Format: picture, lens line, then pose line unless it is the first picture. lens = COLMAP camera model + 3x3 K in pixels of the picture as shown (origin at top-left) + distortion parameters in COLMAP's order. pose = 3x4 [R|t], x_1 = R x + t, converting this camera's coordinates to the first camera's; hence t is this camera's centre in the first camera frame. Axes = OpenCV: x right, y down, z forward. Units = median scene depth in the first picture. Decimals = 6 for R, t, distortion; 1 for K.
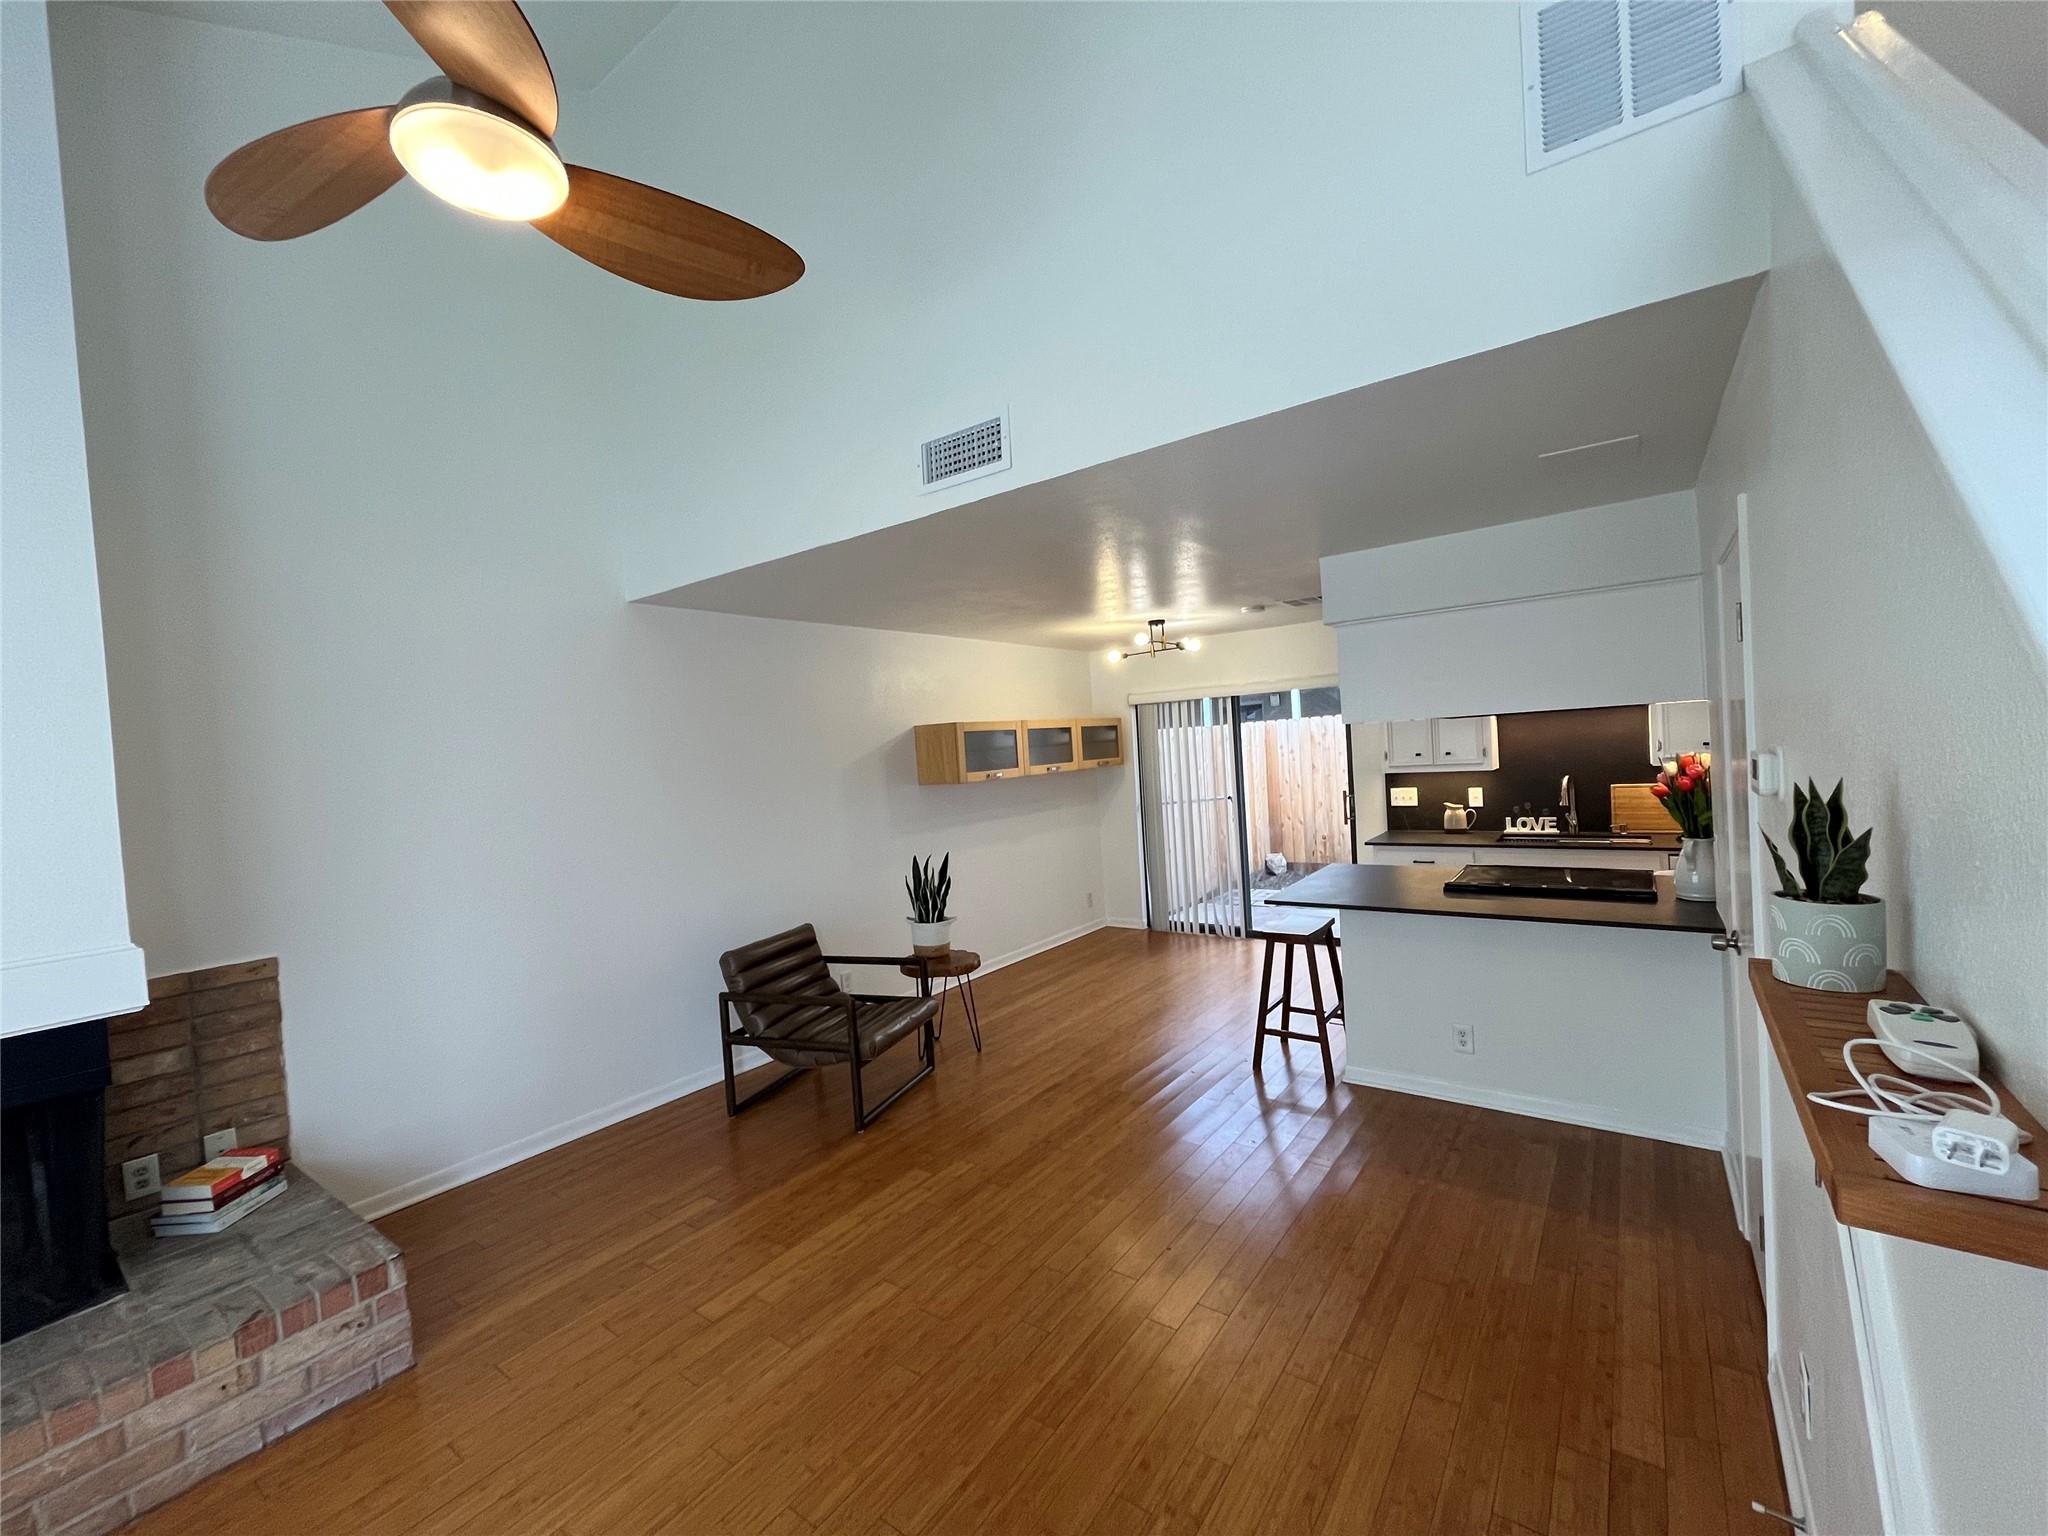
lens RADIAL K [[828.9, 0, 1024.0], [0, 828.9, 768.4], [0, 0, 1]] dist [-0.000734, -0.000147]
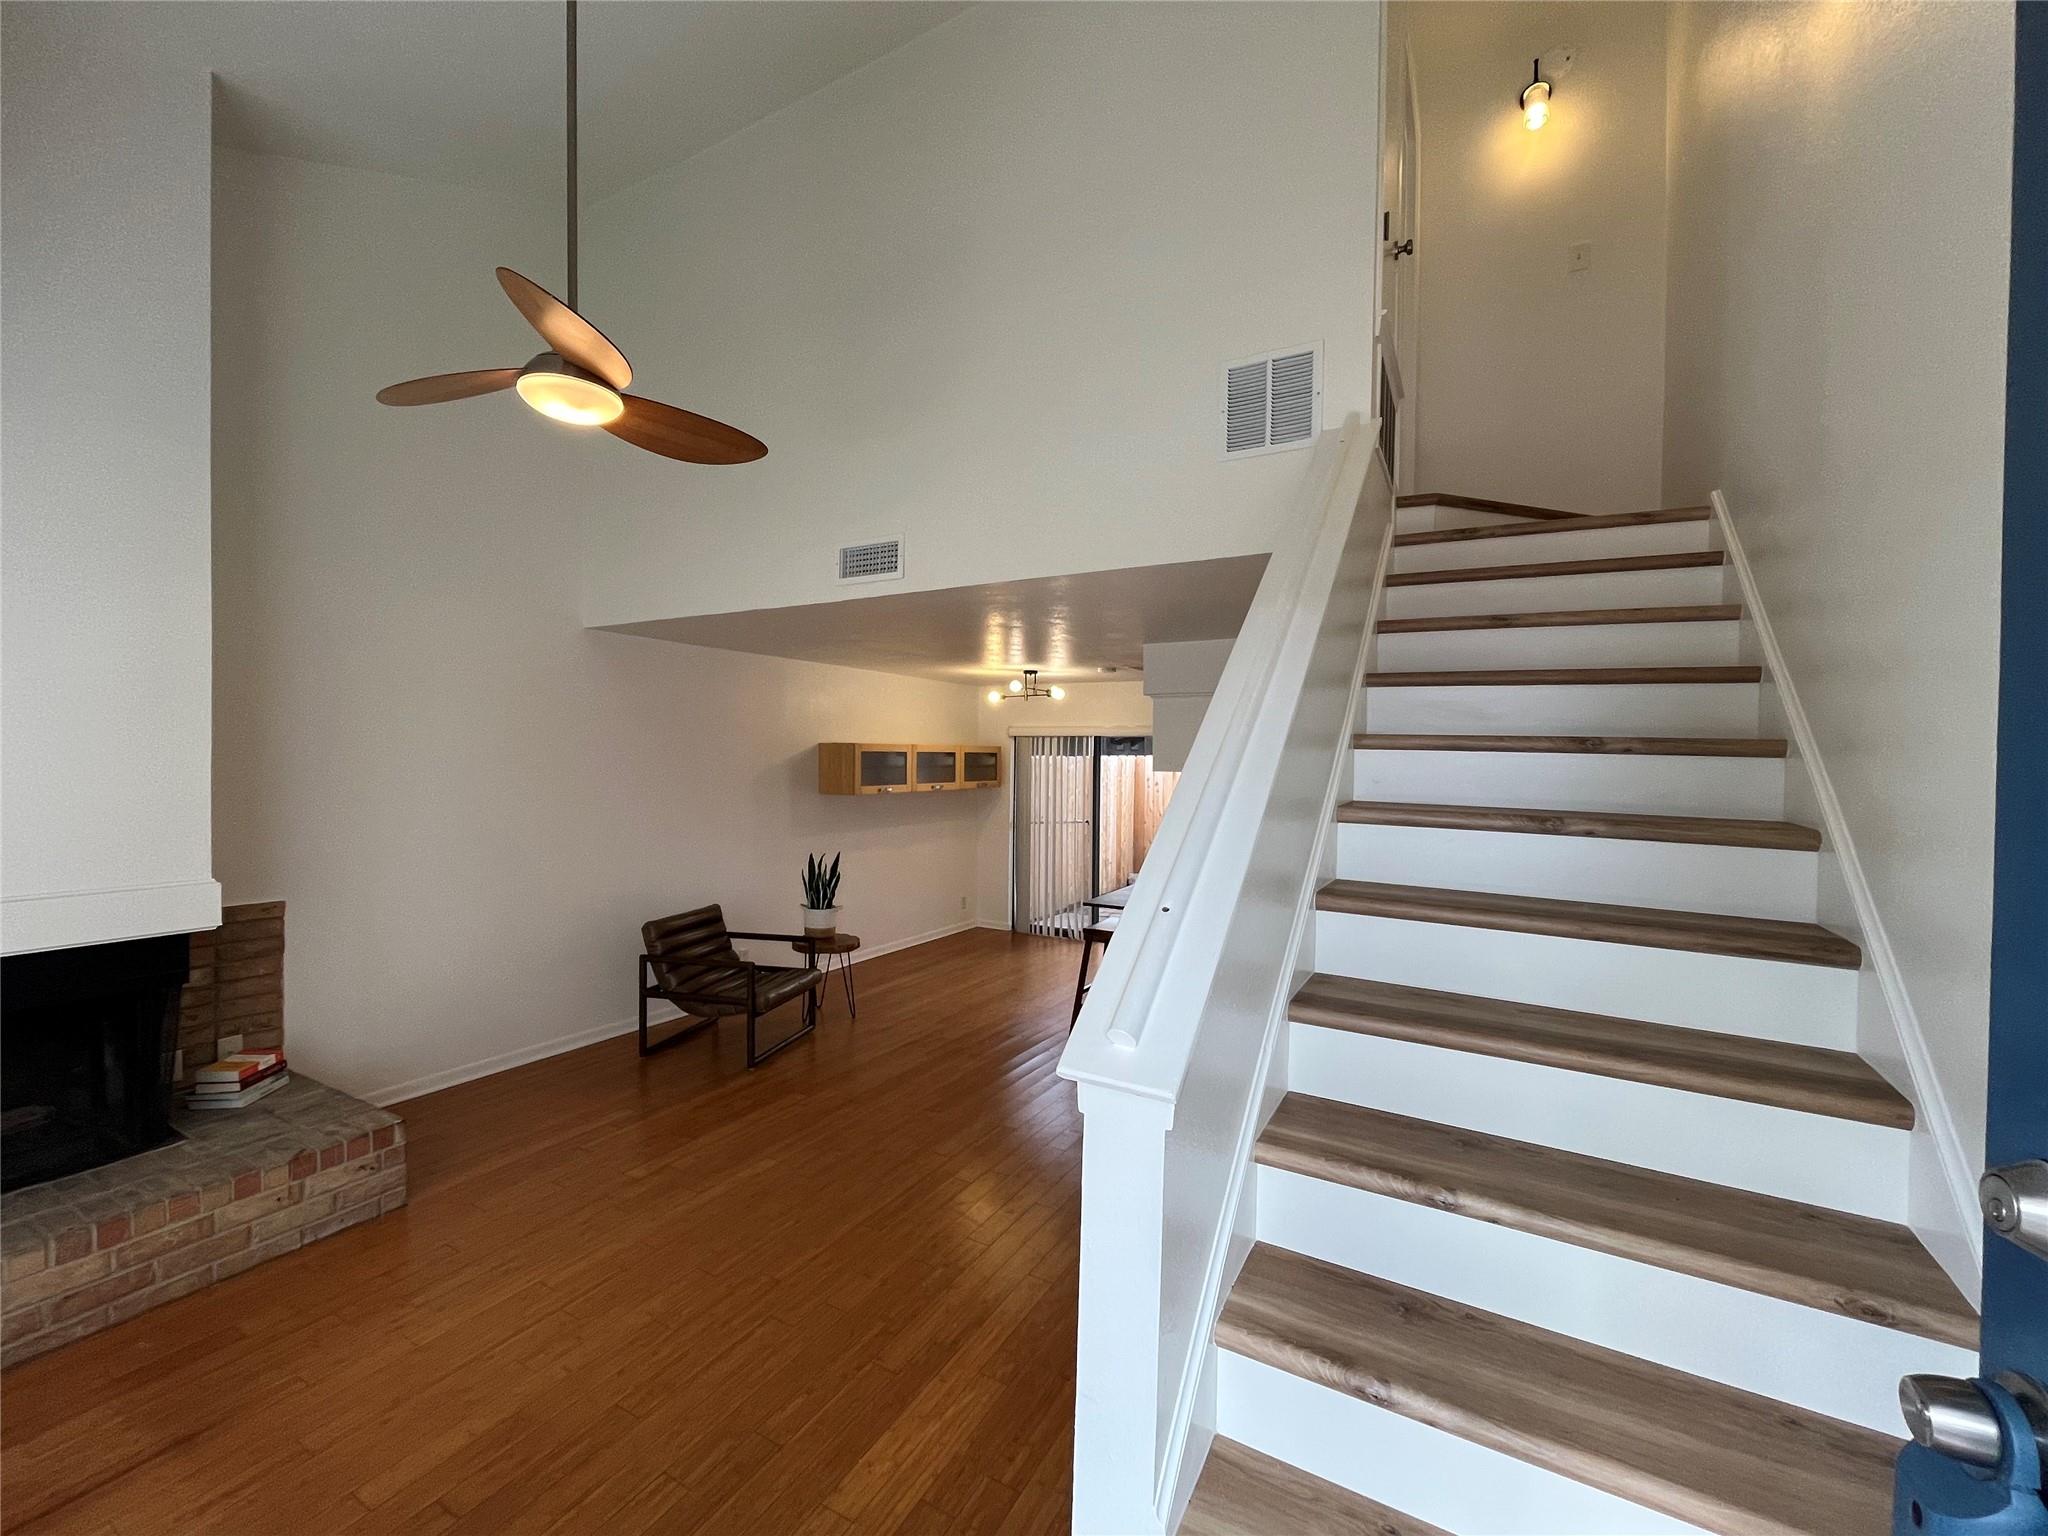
lens RADIAL K [[828.9, 0, 1022.7], [0, 828.9, 769.9], [0, 0, 1]] dist [-0.000734, -0.000147]
pose [[0.990952, 0.071510, 0.113580, 0.043724], [-0.069978, 0.997396, -0.017430, -0.025127], [-0.114531, 0.009324, 0.993376, -0.370415]]
